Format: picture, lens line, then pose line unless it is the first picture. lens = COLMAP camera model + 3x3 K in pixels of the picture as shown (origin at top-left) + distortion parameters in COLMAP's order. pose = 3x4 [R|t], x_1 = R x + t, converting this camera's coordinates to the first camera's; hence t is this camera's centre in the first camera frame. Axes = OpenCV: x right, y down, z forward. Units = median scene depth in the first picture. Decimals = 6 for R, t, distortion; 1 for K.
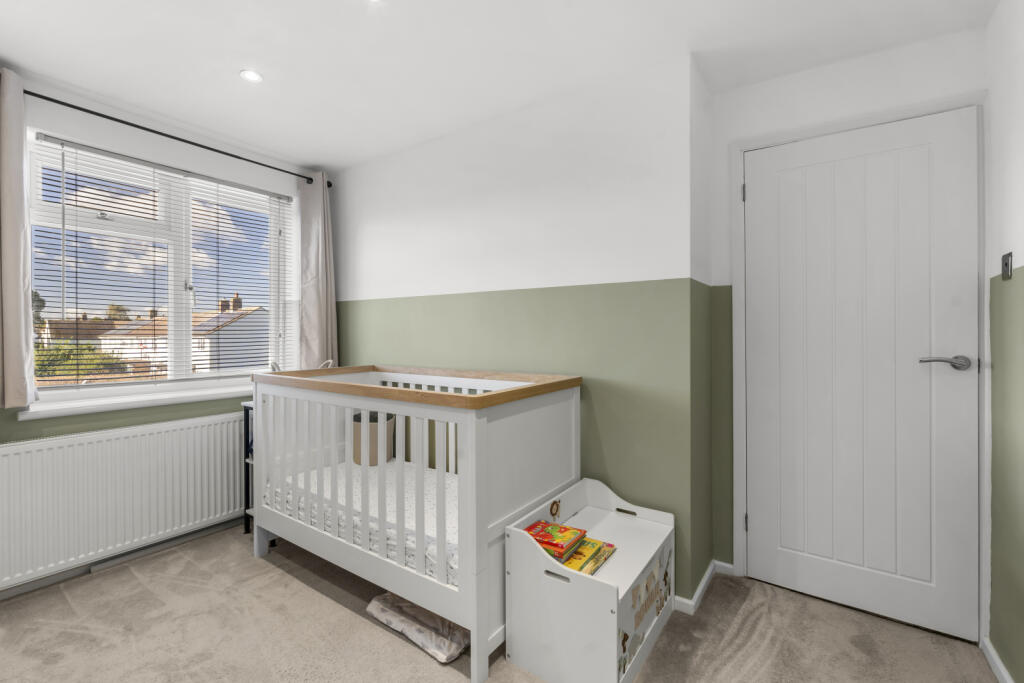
lens RADIAL K [[452.8, 0, 512.0], [0, 452.8, 341.5], [0, 0, 1]] dist [-0.001544, -0.000003]
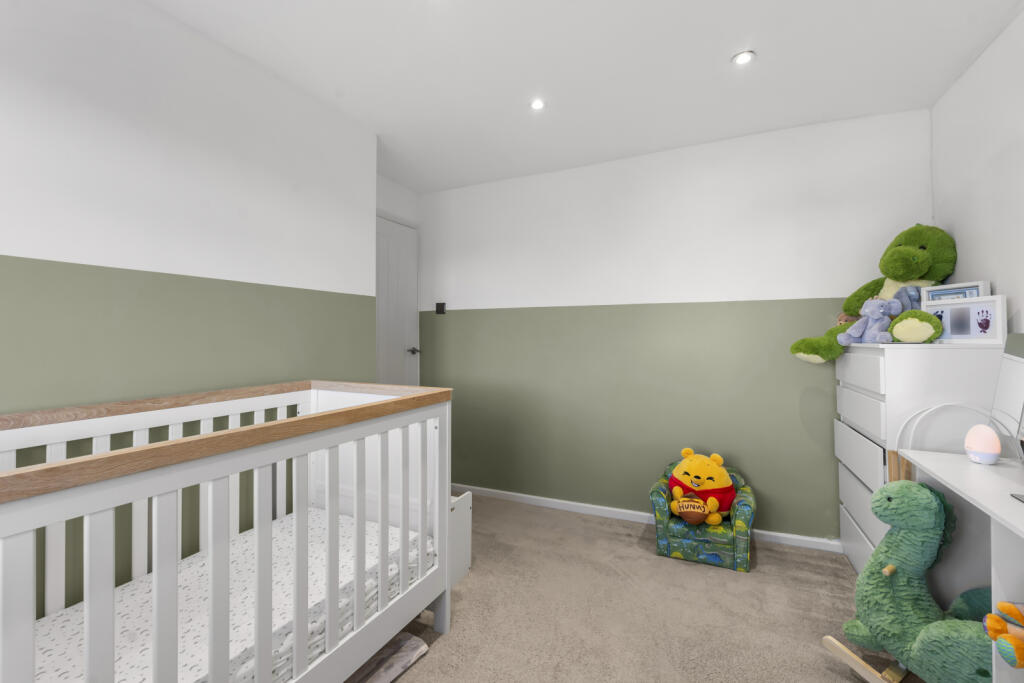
lens RADIAL K [[452.8, 0, 512.0], [0, 452.8, 341.5], [0, 0, 1]] dist [-0.001544, -0.000003]
pose [[-0.155739, -0.018222, 0.987630, -0.945805], [0.041169, 0.998841, 0.024920, -0.025060], [-0.986940, 0.044541, -0.154809, 0.723952]]
